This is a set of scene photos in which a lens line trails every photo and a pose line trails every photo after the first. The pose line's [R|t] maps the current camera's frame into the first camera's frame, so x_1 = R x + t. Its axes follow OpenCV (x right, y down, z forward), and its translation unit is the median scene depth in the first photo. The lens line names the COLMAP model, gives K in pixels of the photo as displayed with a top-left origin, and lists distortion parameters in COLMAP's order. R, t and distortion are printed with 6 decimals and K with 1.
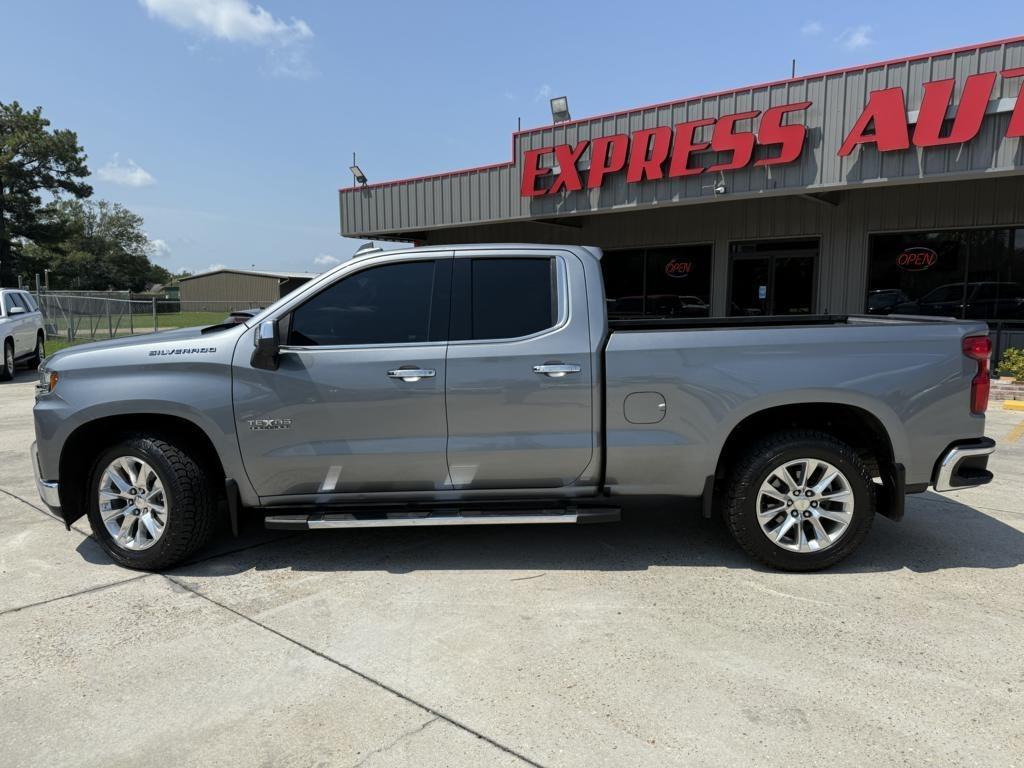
lens RADIAL K [[747.4, 0, 505.9], [0, 747.4, 388.4], [0, 0, 1]] dist [0.023742, -0.061056]
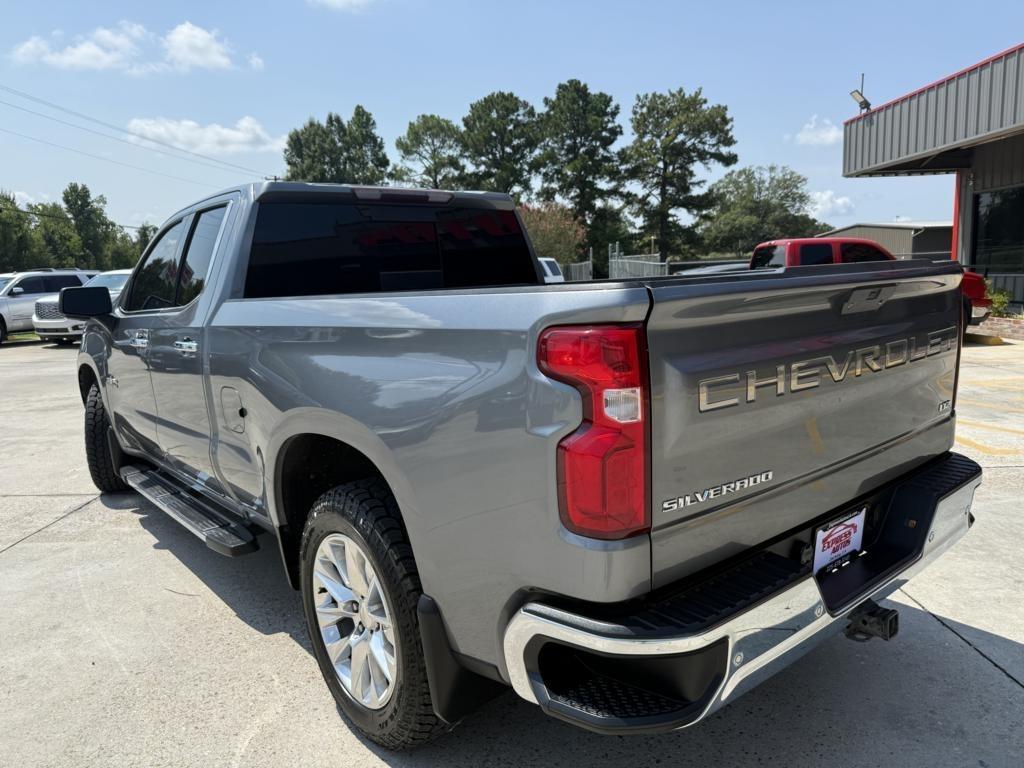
lens RADIAL K [[728.5, 0, 516.4], [0, 728.5, 381.3], [0, 0, 1]] dist [0.076468, -0.122270]
pose [[0.638195, 0.092985, -0.764239, 0.269540], [-0.054807, 0.995648, 0.075373, -0.019946], [0.767922, -0.006217, 0.640514, 0.233111]]
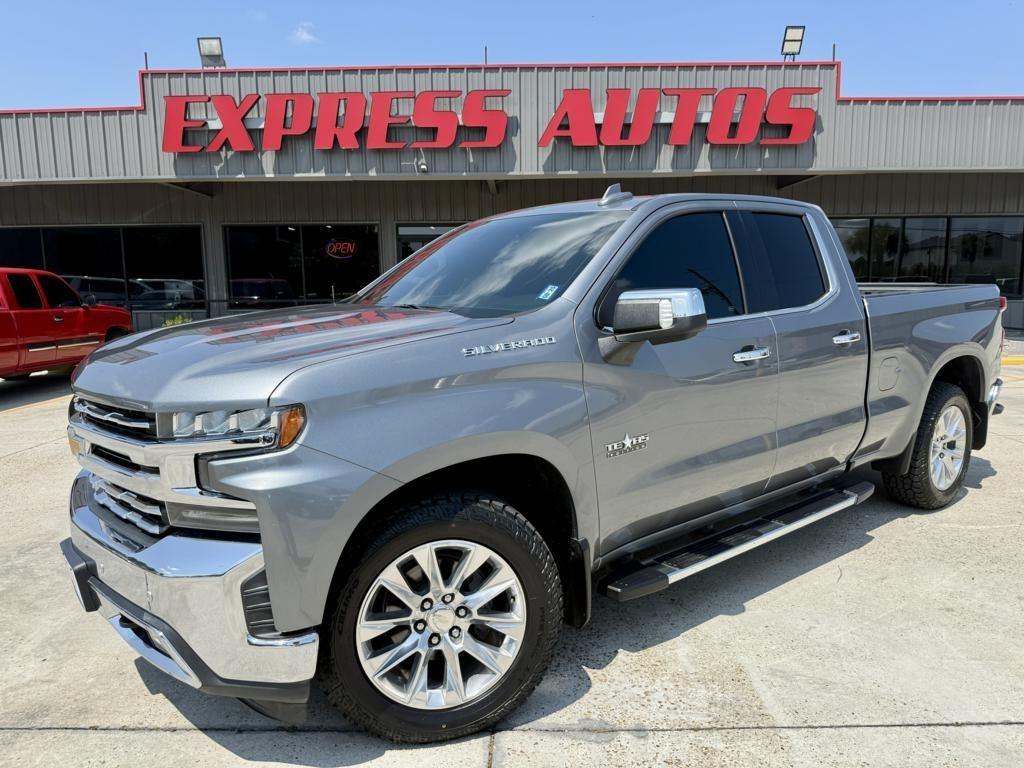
lens RADIAL K [[728.5, 0, 516.4], [0, 728.5, 381.3], [0, 0, 1]] dist [0.076468, -0.122270]
pose [[0.765530, -0.089502, 0.637144, -0.248676], [0.081372, 0.995794, 0.042114, -0.013935], [-0.638233, 0.019606, 0.769593, 0.172328]]
